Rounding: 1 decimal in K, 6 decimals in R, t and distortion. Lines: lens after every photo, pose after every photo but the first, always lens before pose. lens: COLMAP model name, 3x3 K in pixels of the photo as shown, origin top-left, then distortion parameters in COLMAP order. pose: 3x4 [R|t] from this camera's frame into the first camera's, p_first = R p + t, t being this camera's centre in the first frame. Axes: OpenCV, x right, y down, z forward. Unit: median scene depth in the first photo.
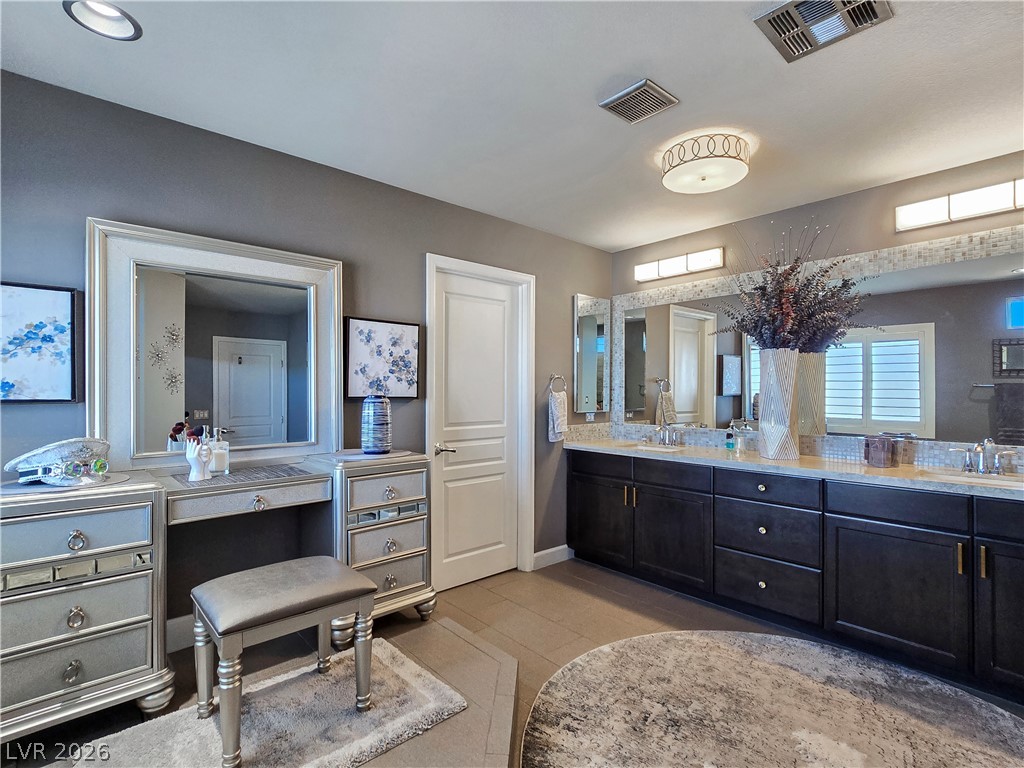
lens RADIAL K [[510.4, 0, 514.2], [0, 510.4, 388.8], [0, 0, 1]] dist [0.003483, 0.000211]
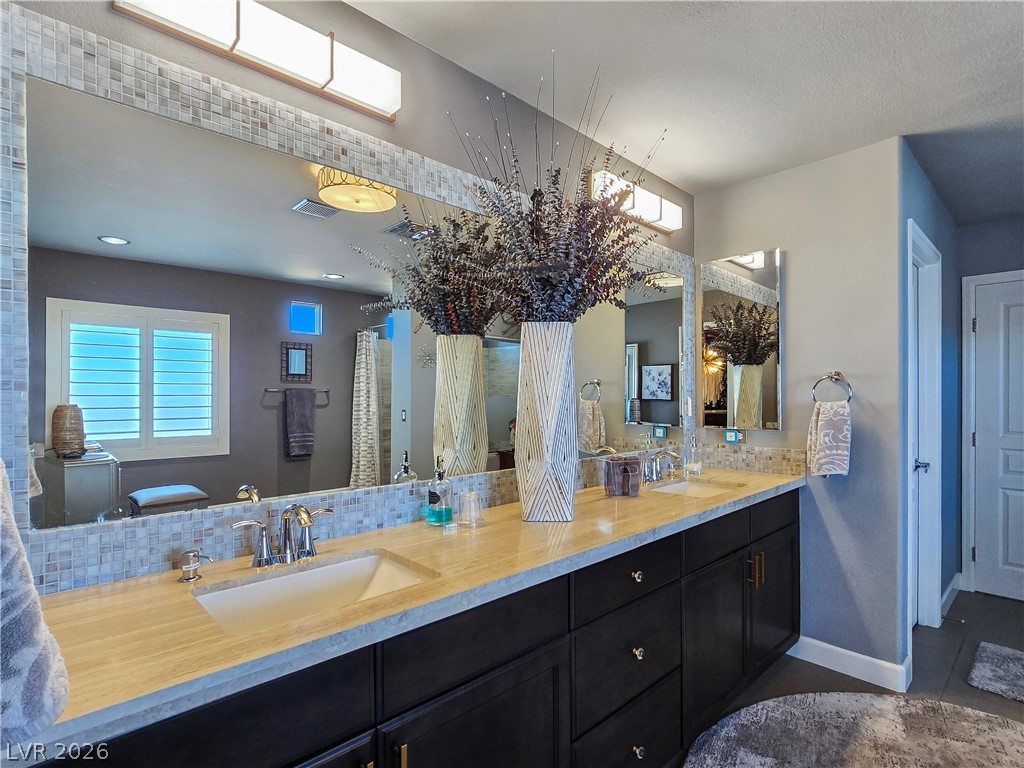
lens RADIAL K [[510.4, 0, 515.7], [0, 510.4, 392.7], [0, 0, 1]] dist [0.003483, 0.000211]
pose [[-0.029346, -0.000945, 0.999569, -0.026387], [0.006670, 0.999977, 0.001142, -0.000128], [-0.999547, 0.006701, -0.029339, 0.558793]]
